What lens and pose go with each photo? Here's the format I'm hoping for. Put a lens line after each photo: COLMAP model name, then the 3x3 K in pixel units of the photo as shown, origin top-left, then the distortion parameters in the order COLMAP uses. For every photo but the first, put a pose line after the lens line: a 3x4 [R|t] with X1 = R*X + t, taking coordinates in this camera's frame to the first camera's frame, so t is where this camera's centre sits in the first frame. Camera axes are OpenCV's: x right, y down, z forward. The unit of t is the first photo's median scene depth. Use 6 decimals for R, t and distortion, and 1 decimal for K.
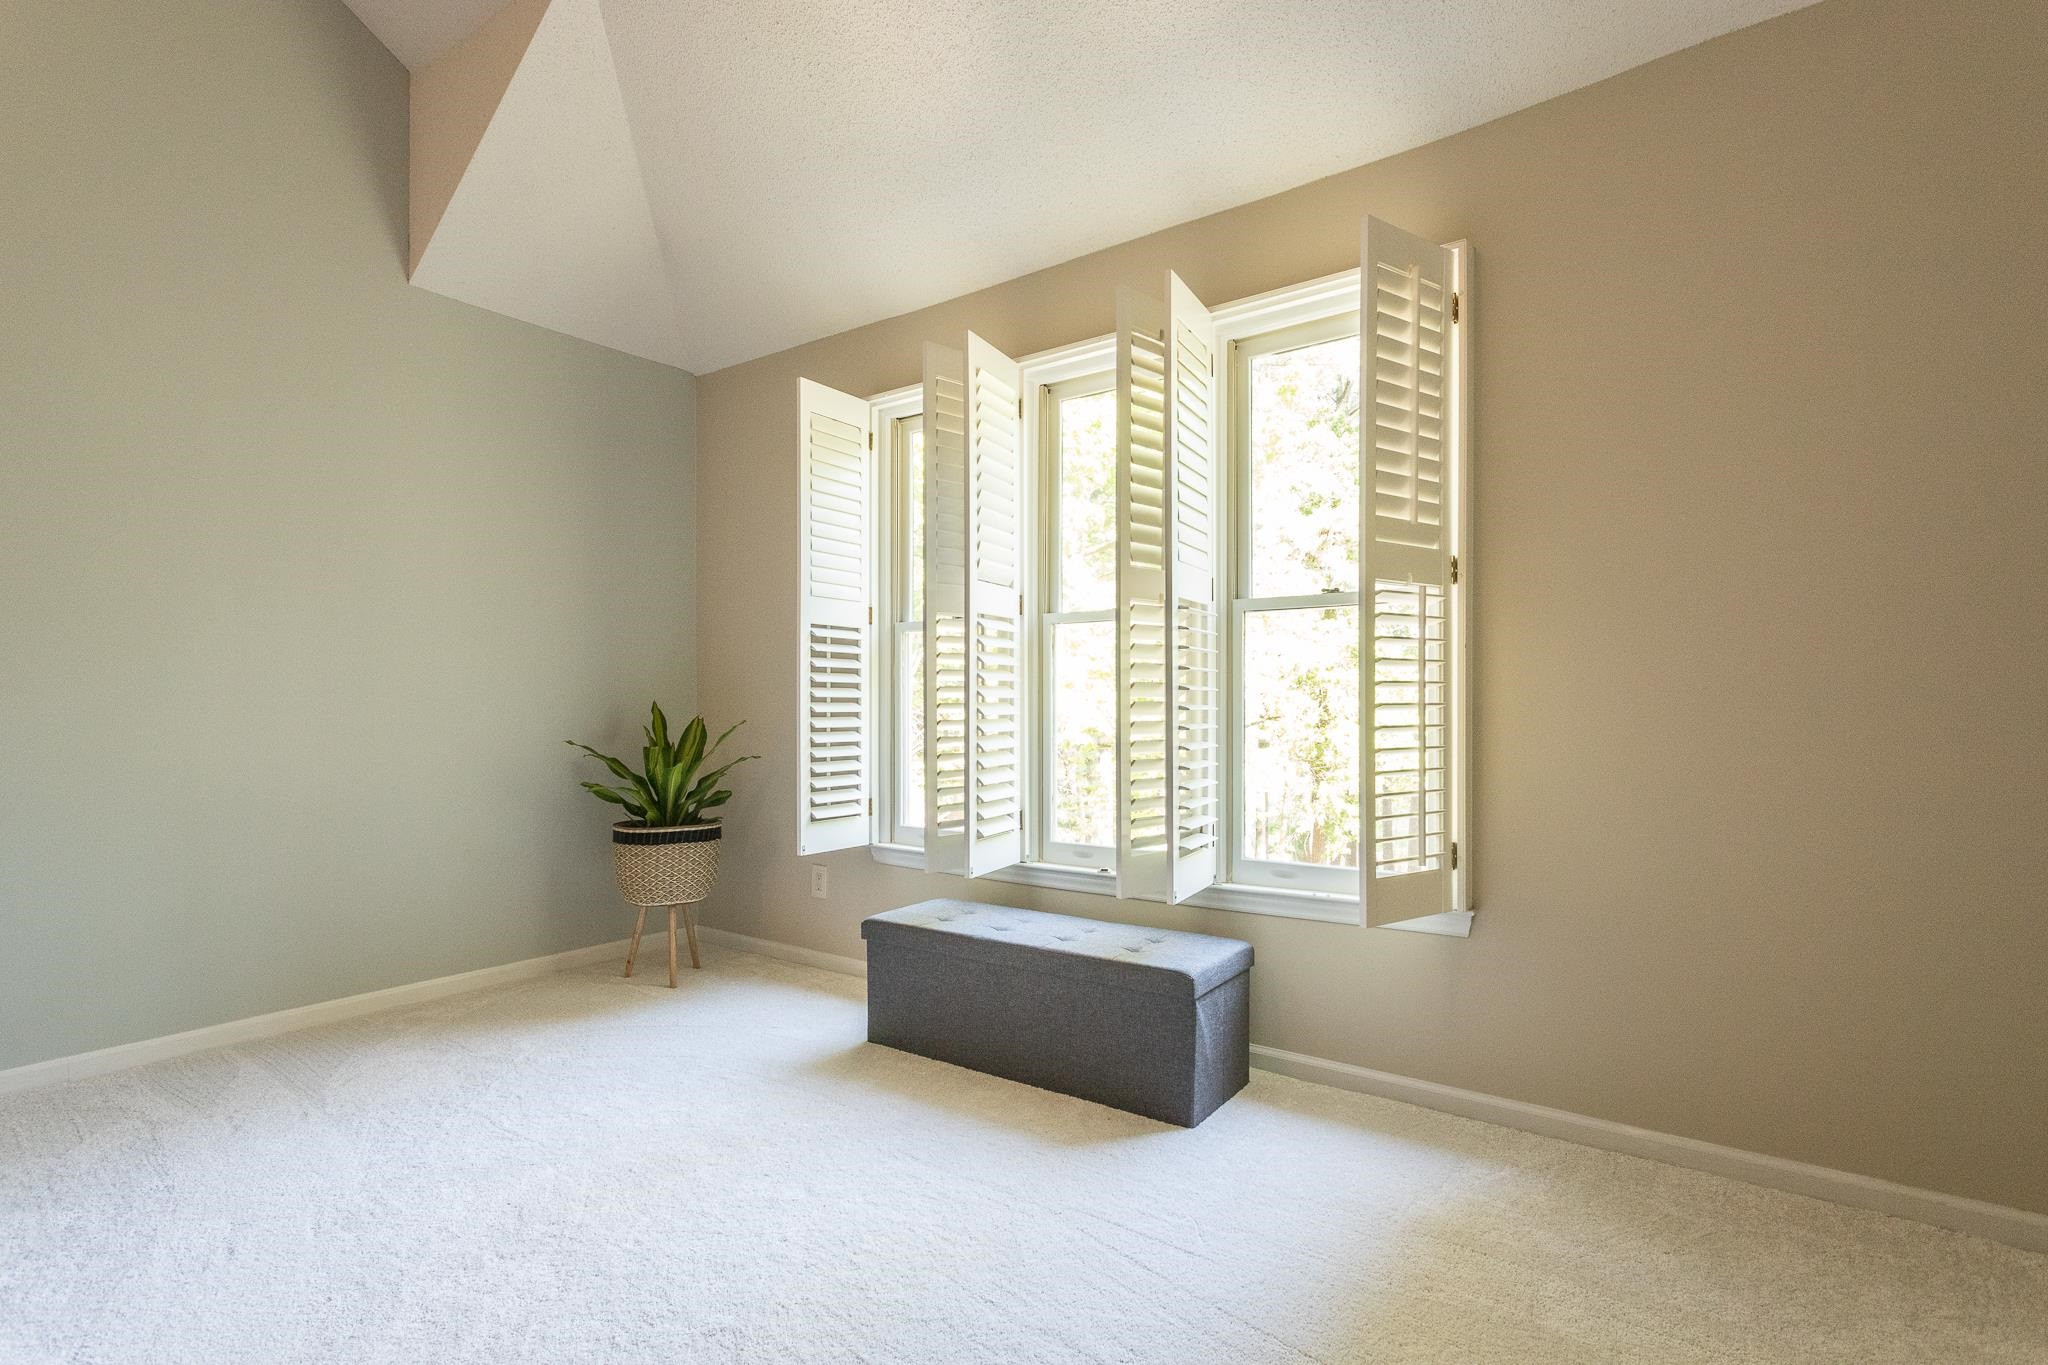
lens RADIAL K [[990.6, 0, 1019.2], [0, 990.6, 693.8], [0, 0, 1]] dist [-0.001976, -0.000120]
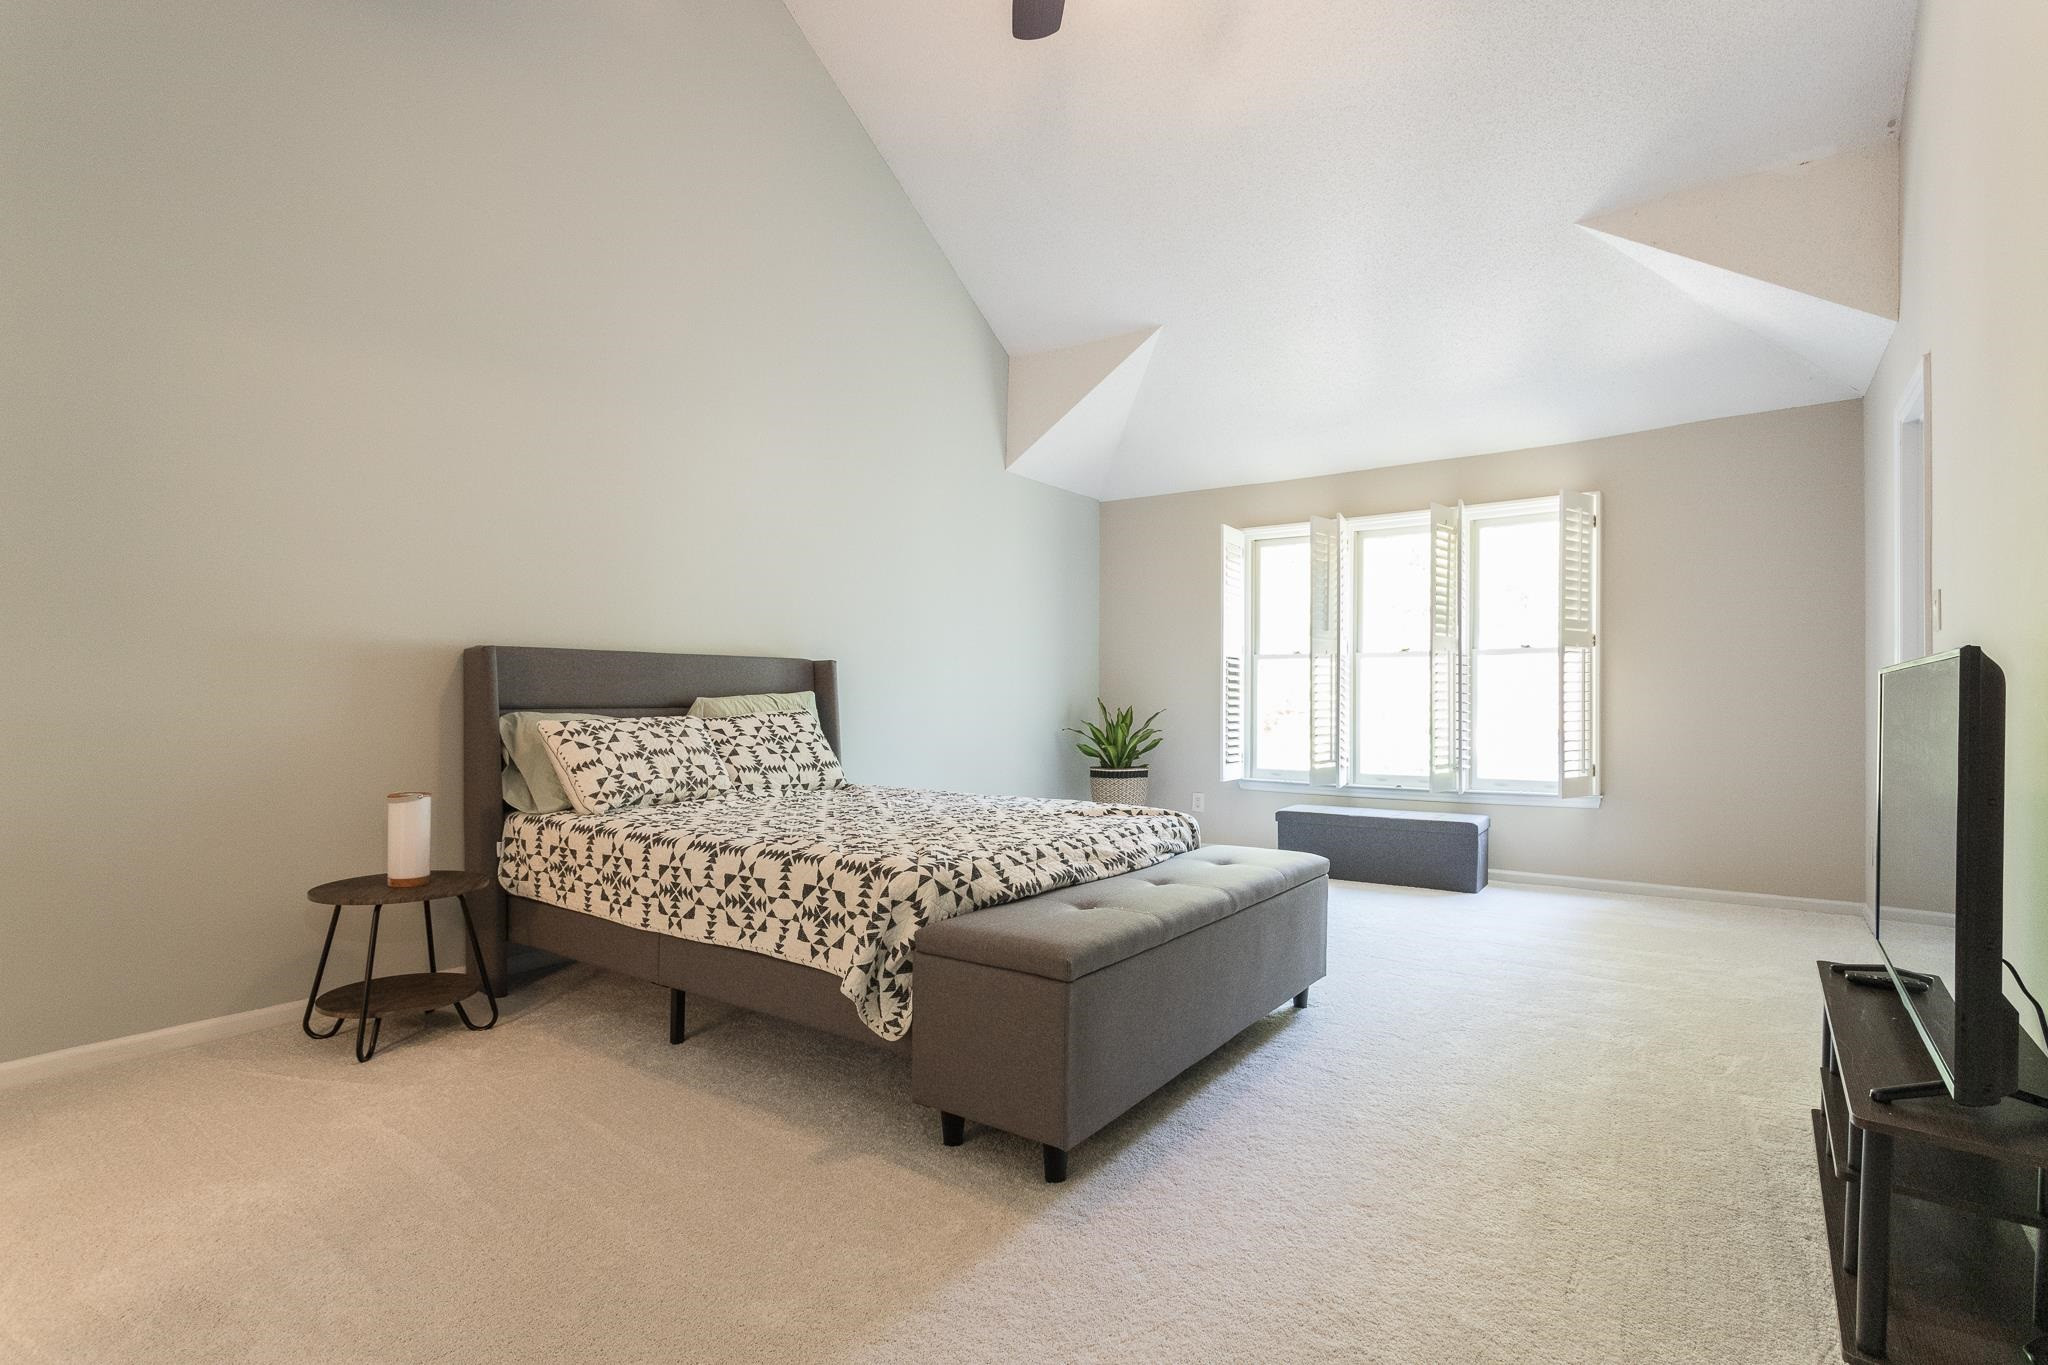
lens RADIAL K [[977.1, 0, 1024.0], [0, 977.1, 682.5], [0, 0, 1]] dist [-0.000855, 0.000180]
pose [[0.999785, 0.005176, 0.020090, -0.869978], [-0.005010, 0.999953, -0.008315, -0.007365], [-0.020132, 0.008212, 0.999764, -1.144148]]
